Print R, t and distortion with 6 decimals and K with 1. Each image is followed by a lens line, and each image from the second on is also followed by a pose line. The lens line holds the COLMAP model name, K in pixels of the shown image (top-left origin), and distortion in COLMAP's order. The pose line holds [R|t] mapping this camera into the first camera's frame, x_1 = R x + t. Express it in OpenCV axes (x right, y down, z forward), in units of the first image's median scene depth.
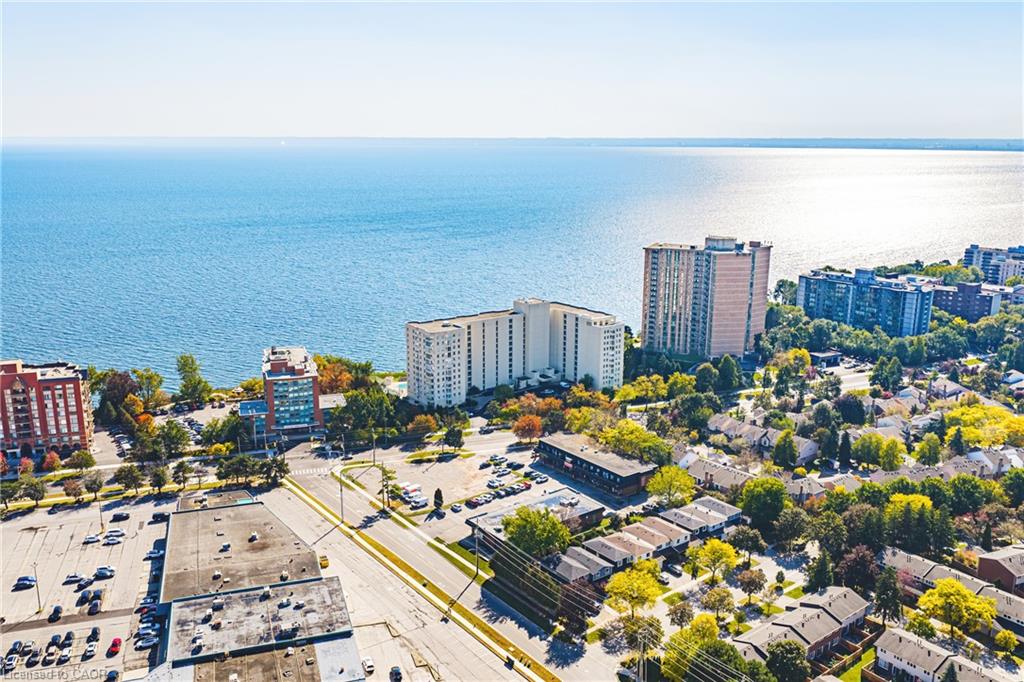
lens RADIAL K [[914.6, 0, 508.5], [0, 914.6, 371.2], [0, 0, 1]] dist [0.010433, 0.005287]
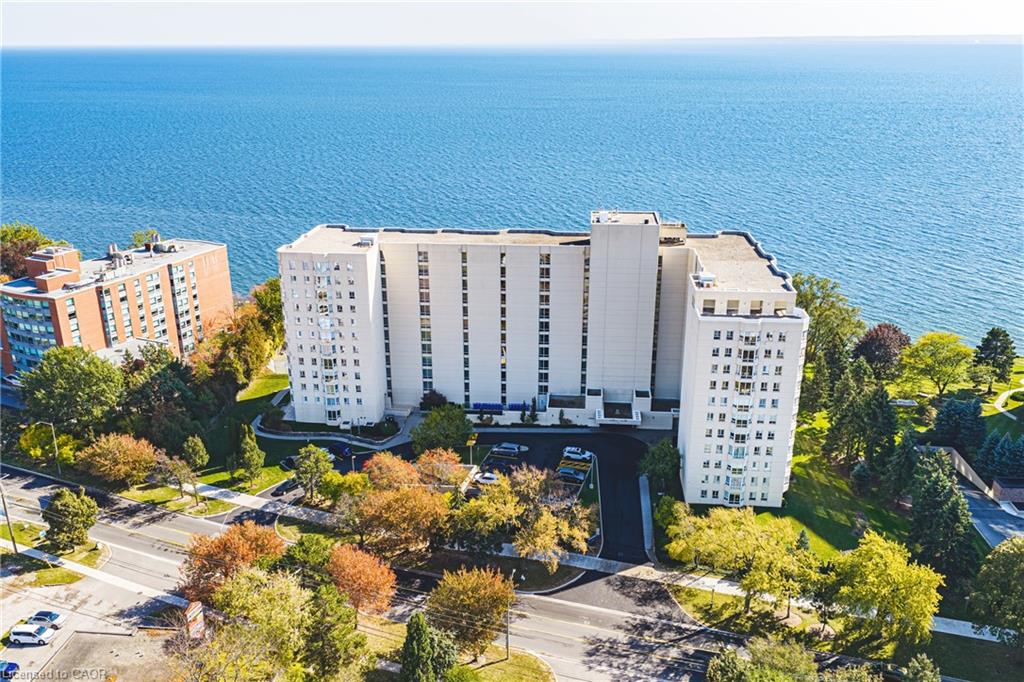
lens RADIAL K [[855.4, 0, 505.3], [0, 855.4, 344.9], [0, 0, 1]] dist [0.007729, -0.003776]
pose [[0.739554, 0.222522, -0.635251, 0.242628], [-0.170207, 0.974925, 0.143352, -0.069927], [0.651222, 0.002108, 0.758884, 0.706961]]
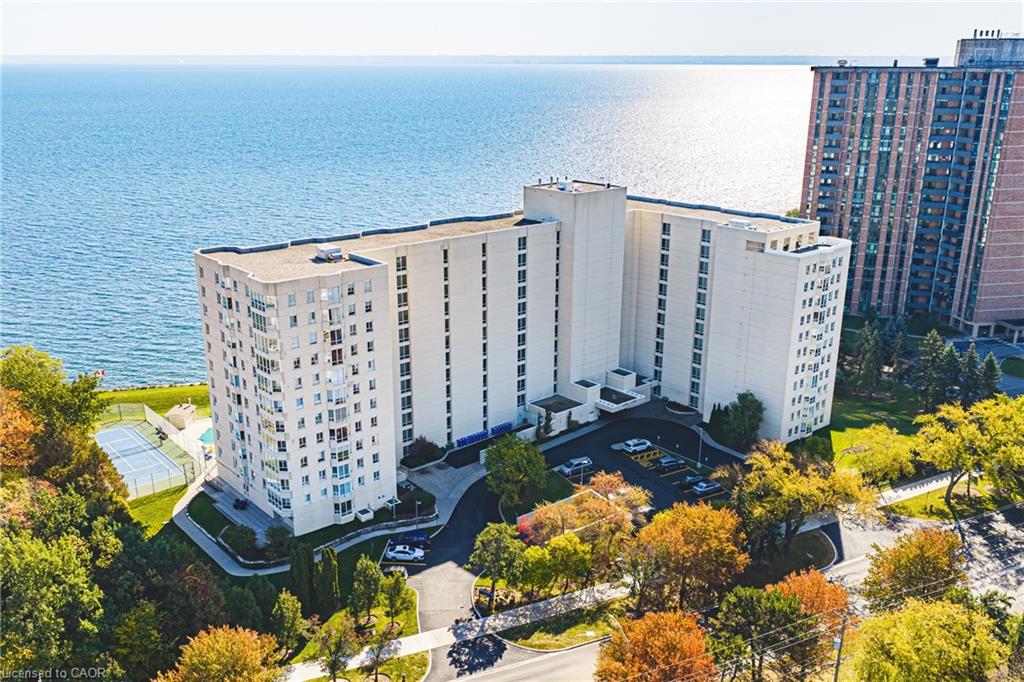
lens RADIAL K [[914.6, 0, 508.5], [0, 914.6, 371.2], [0, 0, 1]] dist [0.010433, 0.005287]
pose [[0.997128, -0.025799, 0.071205, -0.028834], [0.021114, 0.997611, 0.065774, -0.029849], [-0.072732, -0.064082, 0.995291, 0.661349]]
